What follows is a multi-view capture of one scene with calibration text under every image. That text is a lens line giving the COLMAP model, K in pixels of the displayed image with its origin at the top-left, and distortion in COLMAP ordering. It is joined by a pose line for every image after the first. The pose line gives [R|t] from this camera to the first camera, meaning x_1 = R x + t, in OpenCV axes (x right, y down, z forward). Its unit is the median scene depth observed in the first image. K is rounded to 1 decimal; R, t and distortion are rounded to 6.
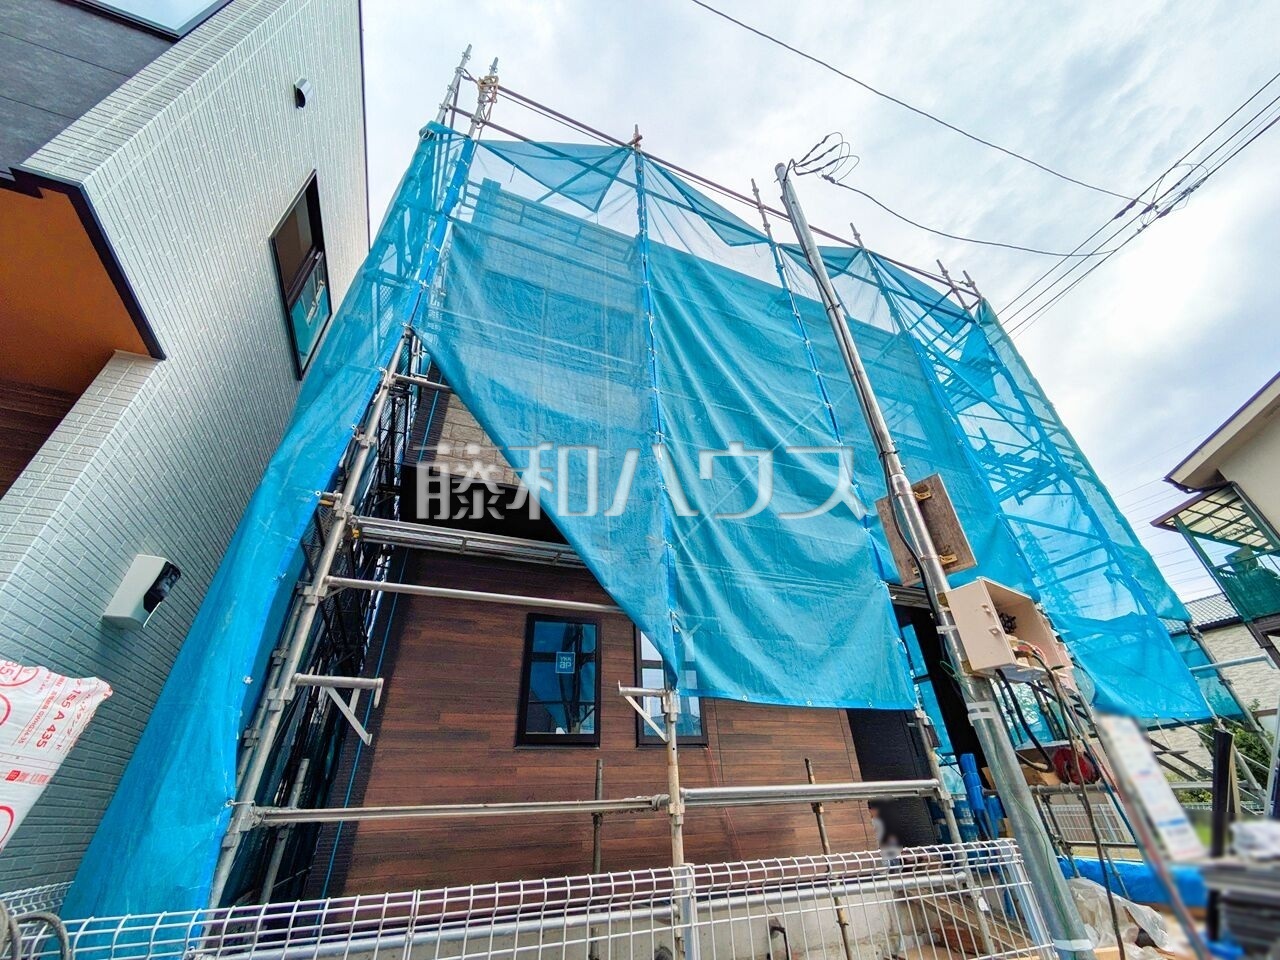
lens RADIAL K [[507.6, 0, 644.8], [0, 507.6, 477.1], [0, 0, 1]] dist [-0.000325, 0.000577]
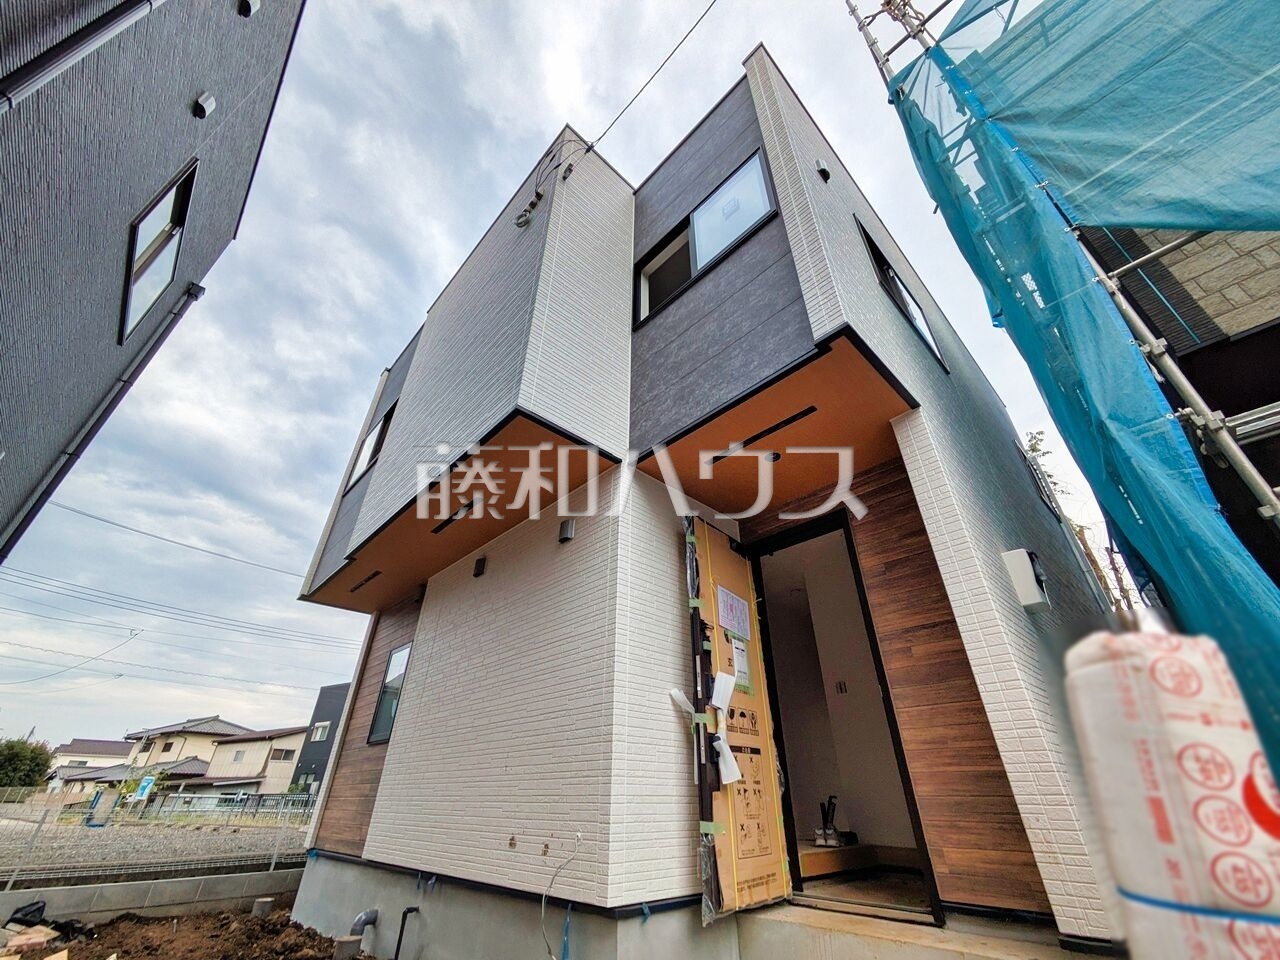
lens RADIAL K [[507.6, 0, 644.8], [0, 507.6, 477.1], [0, 0, 1]] dist [-0.000325, 0.000577]
pose [[0.364198, -0.468676, -0.804800, -0.246897], [0.501387, 0.826900, -0.254652, -0.094247], [0.784838, -0.310773, 0.536143, -0.185813]]
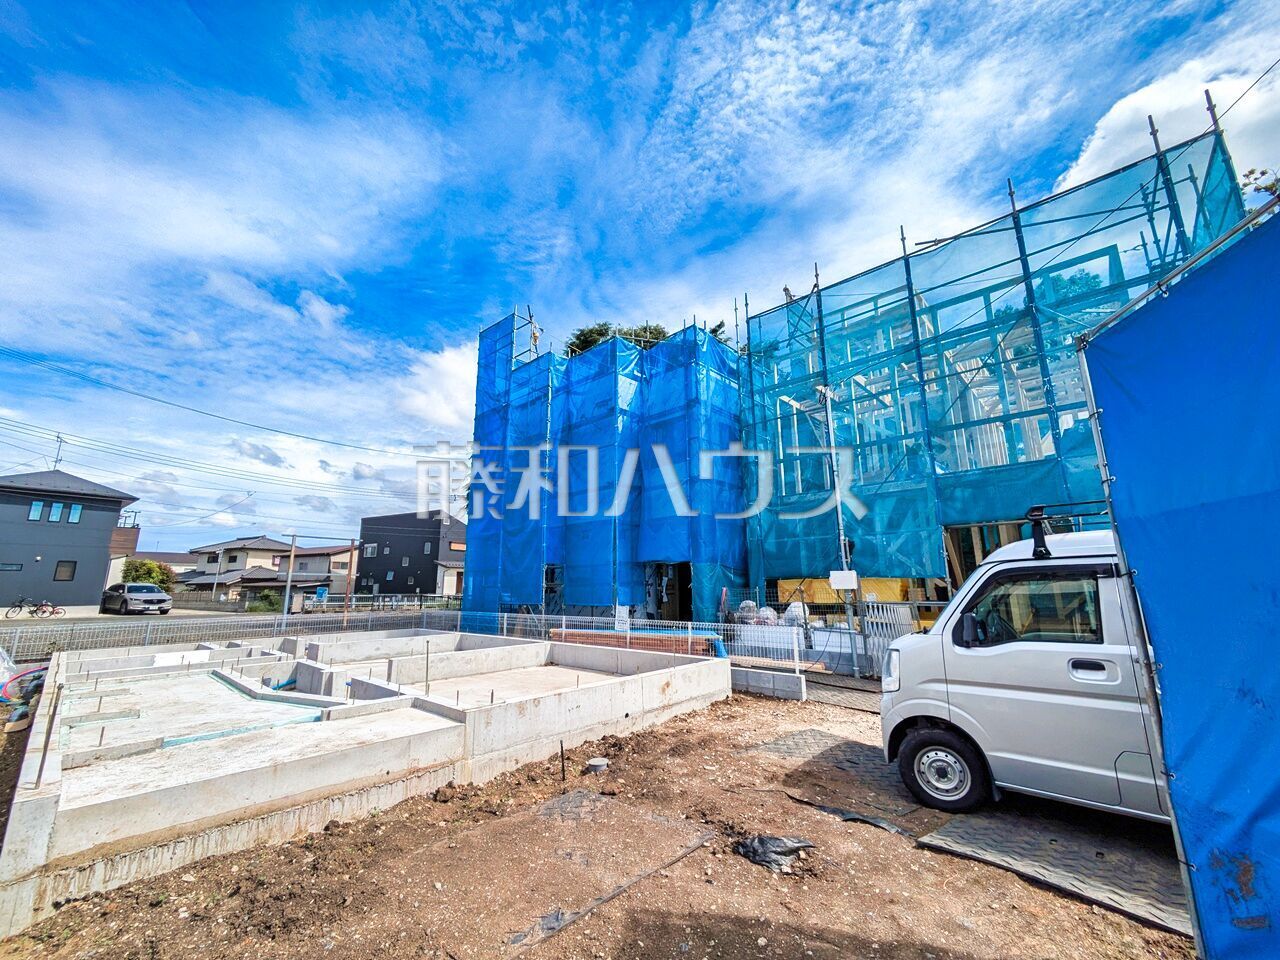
lens RADIAL K [[508.4, 0, 643.6], [0, 508.4, 479.4], [0, 0, 1]] dist [0.001923, -0.000512]
pose [[0.426346, -0.157171, -0.890801, 2.436690], [0.494357, 0.865195, 0.083951, -1.042154], [0.757522, -0.476166, 0.446571, -1.194077]]
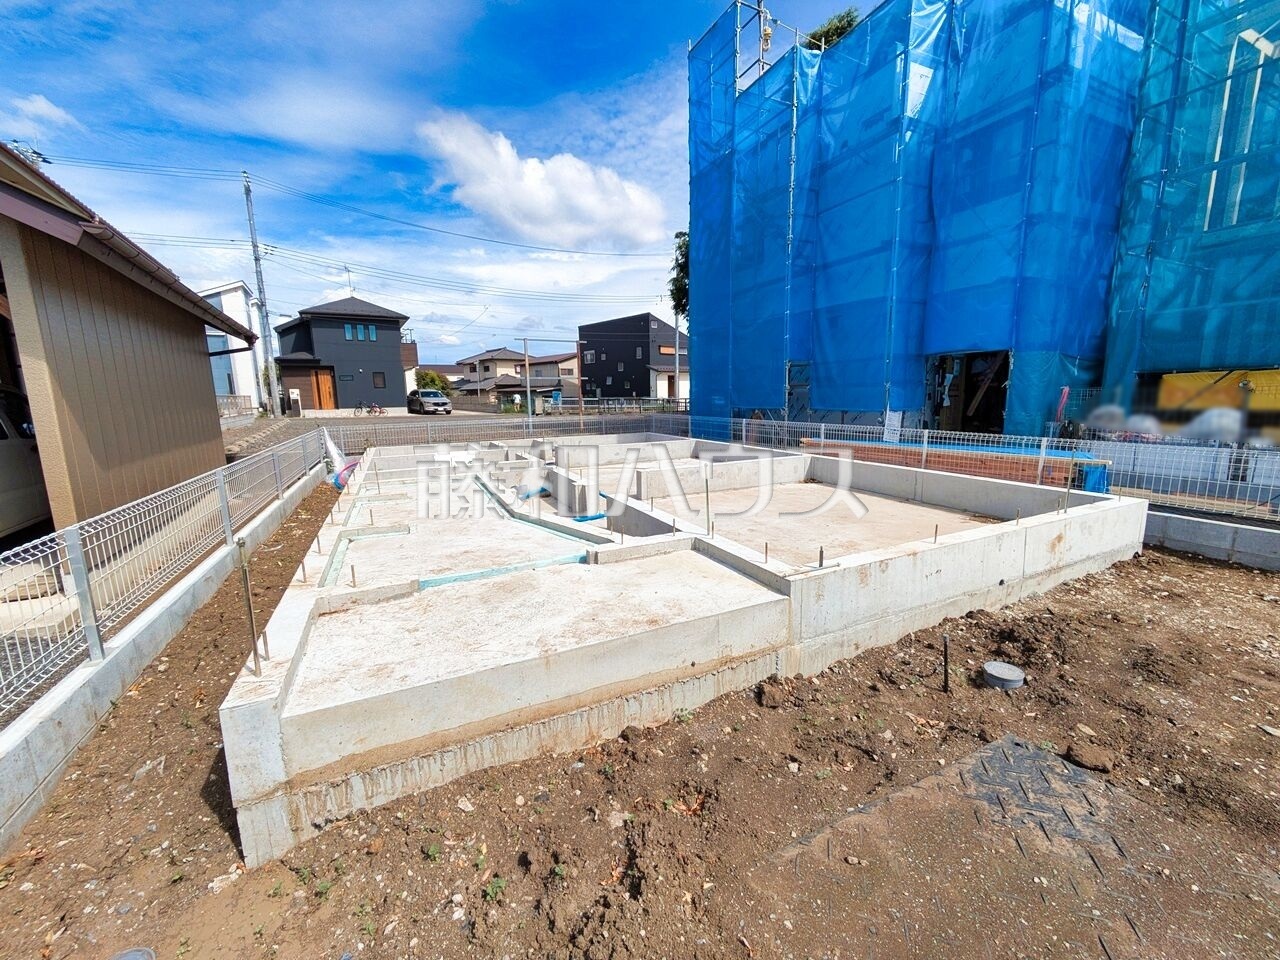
lens RADIAL K [[507.6, 0, 644.8], [0, 507.6, 477.1], [0, 0, 1]] dist [-0.000325, 0.000577]
pose [[0.059738, 0.196577, -0.978667, 1.772561], [0.563243, 0.802798, 0.195632, -1.070646], [0.824129, -0.562914, -0.062763, -1.284983]]
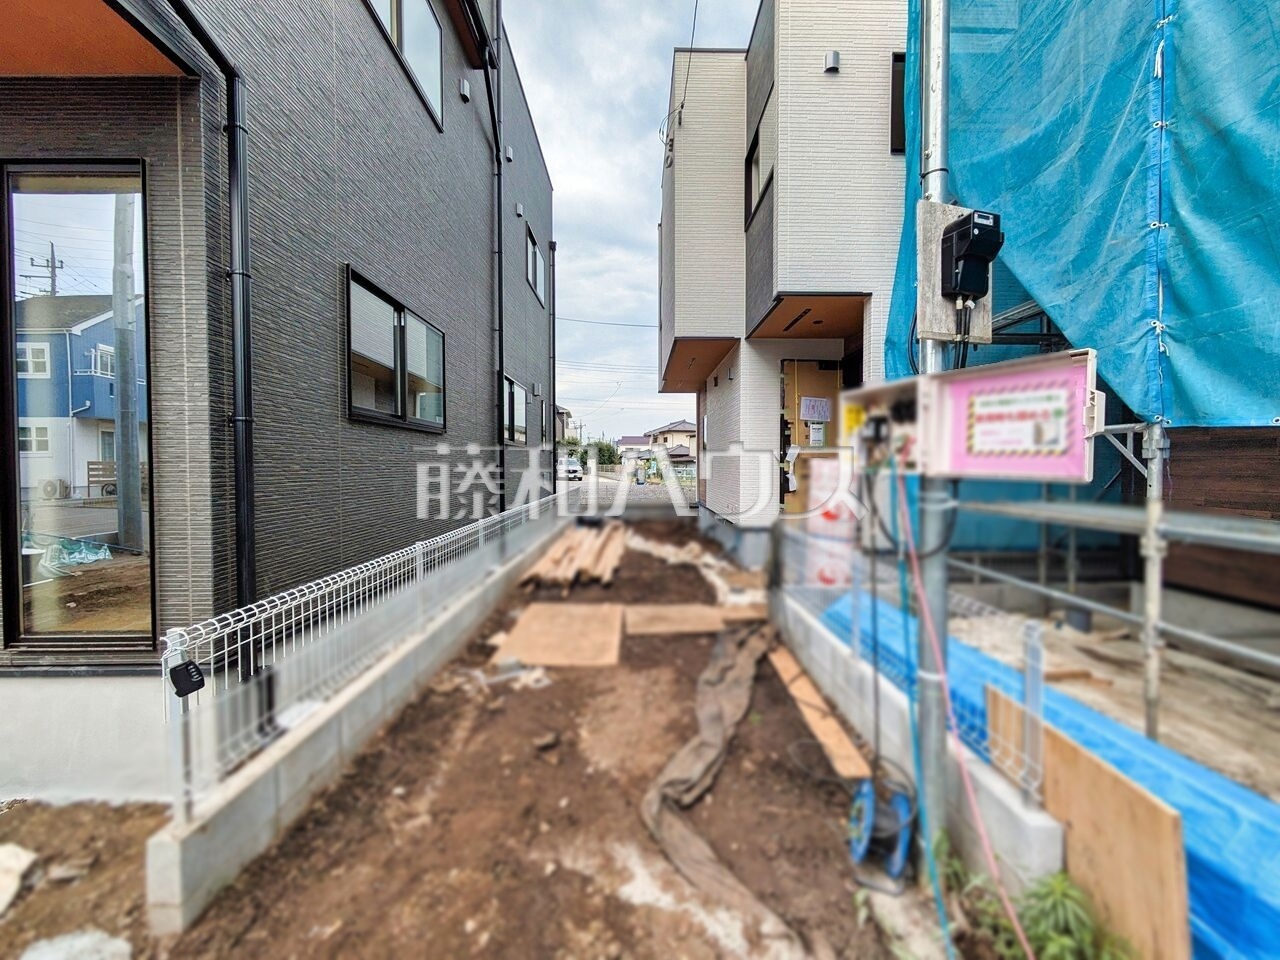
lens RADIAL K [[507.6, 0, 644.8], [0, 507.6, 477.1], [0, 0, 1]] dist [-0.000325, 0.000577]
pose [[-0.365760, 0.057295, -0.928944, 1.005787], [0.523940, 0.837601, -0.154634, 0.164348], [0.769224, -0.543270, -0.336380, 0.524821]]
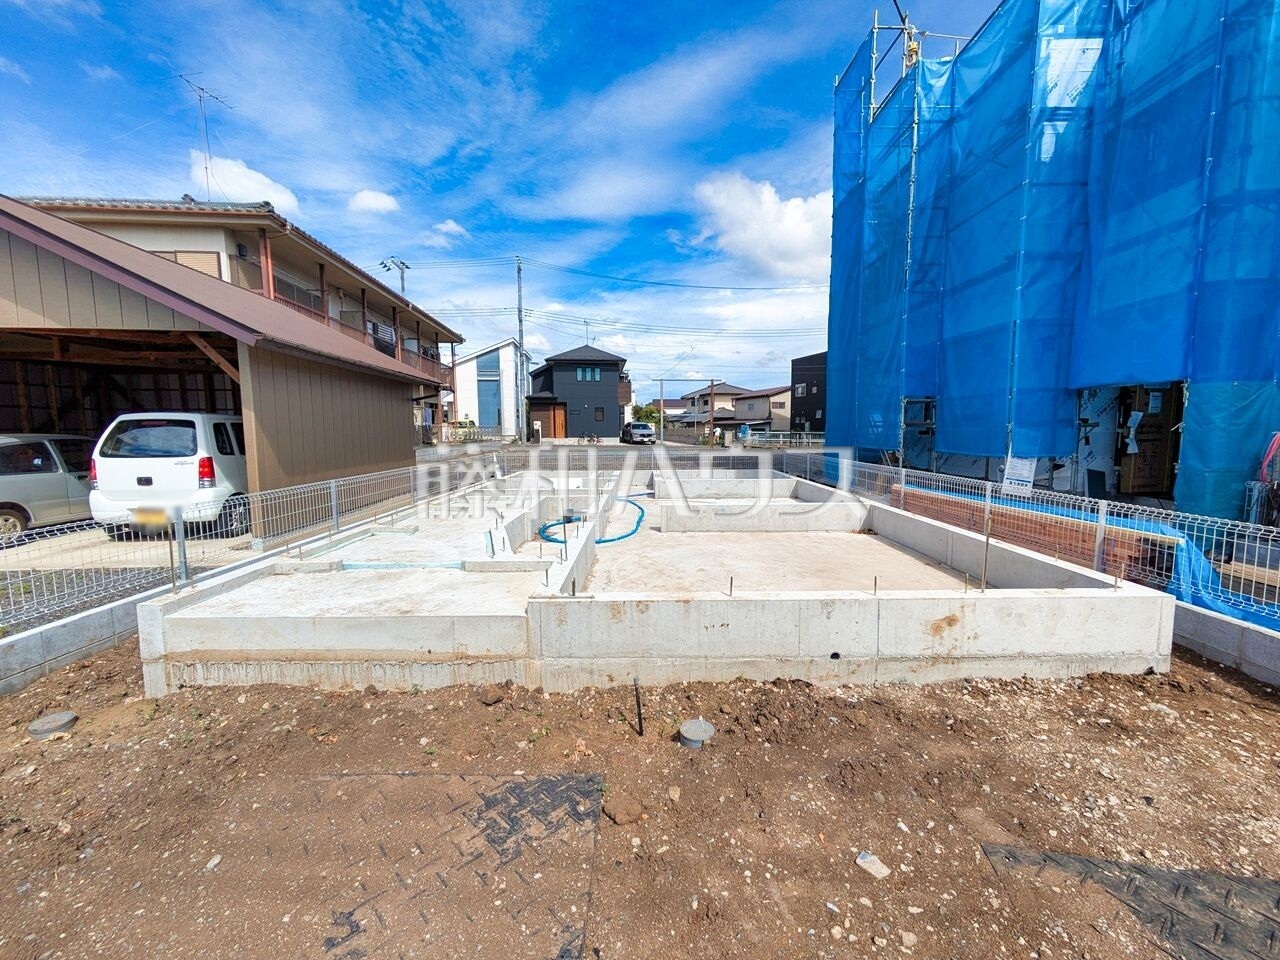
lens RADIAL K [[507.6, 0, 644.8], [0, 507.6, 477.1], [0, 0, 1]] dist [-0.000325, 0.000577]
pose [[-0.378081, 0.126558, -0.917081, 1.779319], [0.526659, 0.844098, -0.100637, -0.640602], [0.761370, -0.521038, -0.385790, -0.597752]]
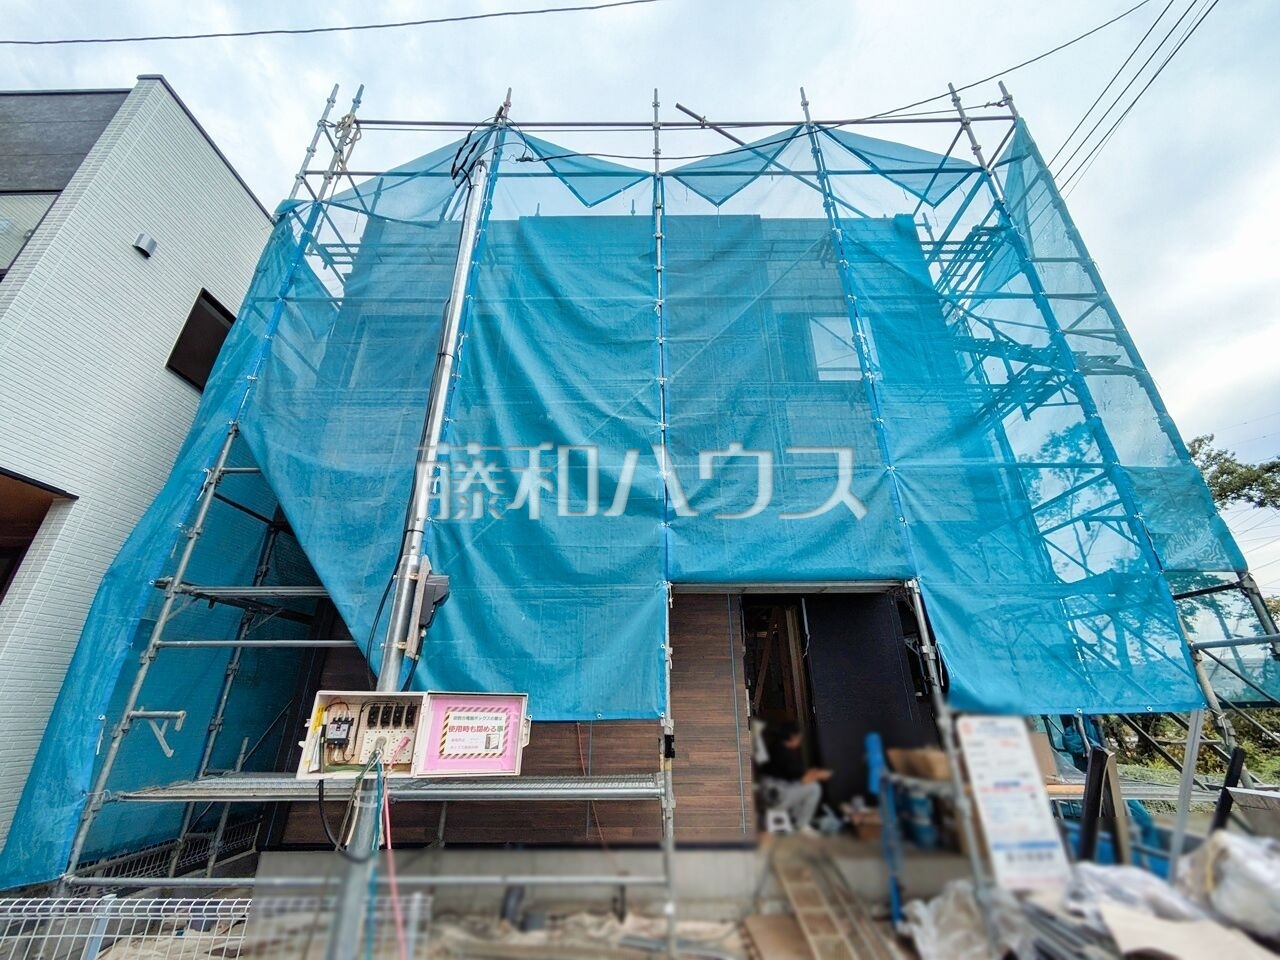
lens RADIAL K [[507.6, 0, 644.8], [0, 507.6, 477.1], [0, 0, 1]] dist [-0.000325, 0.000577]
pose [[0.921679, -0.127890, -0.366267, 0.988544], [0.188611, 0.972733, 0.134972, -0.154061], [0.339018, -0.193483, 0.920669, 0.169784]]
